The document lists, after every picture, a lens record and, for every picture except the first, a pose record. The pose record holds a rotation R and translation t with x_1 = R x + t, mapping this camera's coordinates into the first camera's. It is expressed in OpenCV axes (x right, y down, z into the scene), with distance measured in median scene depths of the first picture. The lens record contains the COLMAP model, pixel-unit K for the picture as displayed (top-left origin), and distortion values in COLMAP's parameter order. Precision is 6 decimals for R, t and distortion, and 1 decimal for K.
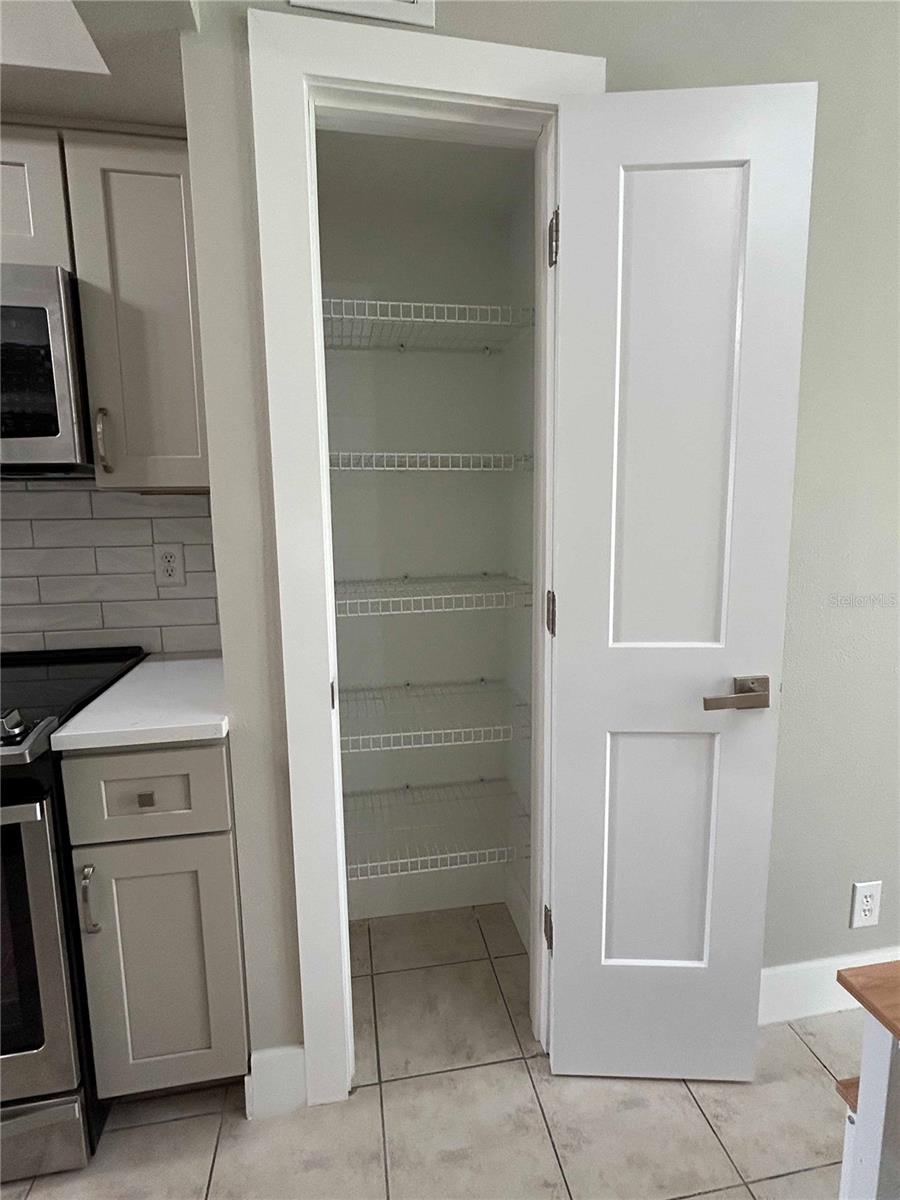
lens RADIAL K [[620.9, 0, 450.1], [0, 620.9, 595.5], [0, 0, 1]] dist [0.006279, 0.001382]
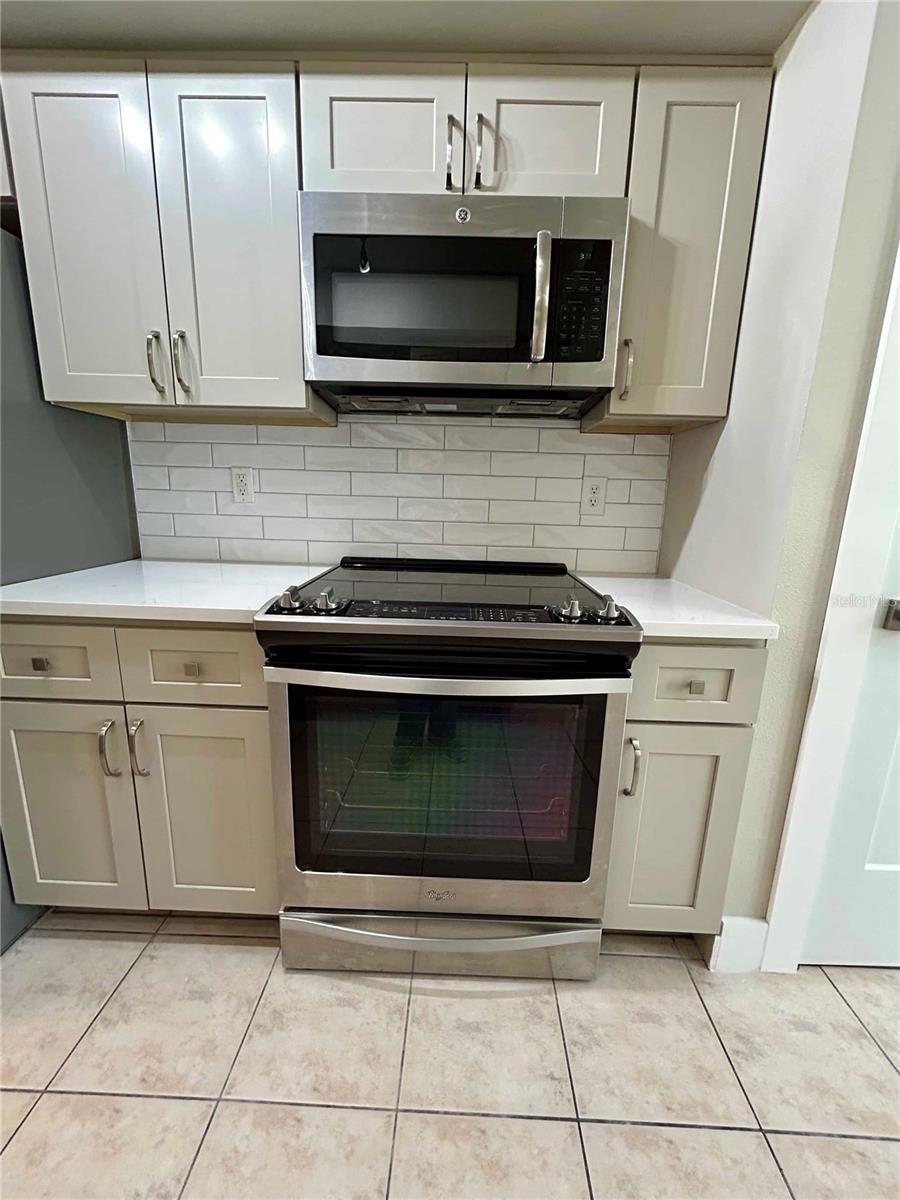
lens RADIAL K [[481.2, 0, 448.9], [0, 481.2, 597.3], [0, 0, 1]] dist [-0.000384, 0.000026]
pose [[0.978095, 0.080439, -0.191987, -0.696970], [-0.068065, 0.995207, 0.070211, 0.125279], [0.196714, -0.055605, 0.978883, 0.075812]]
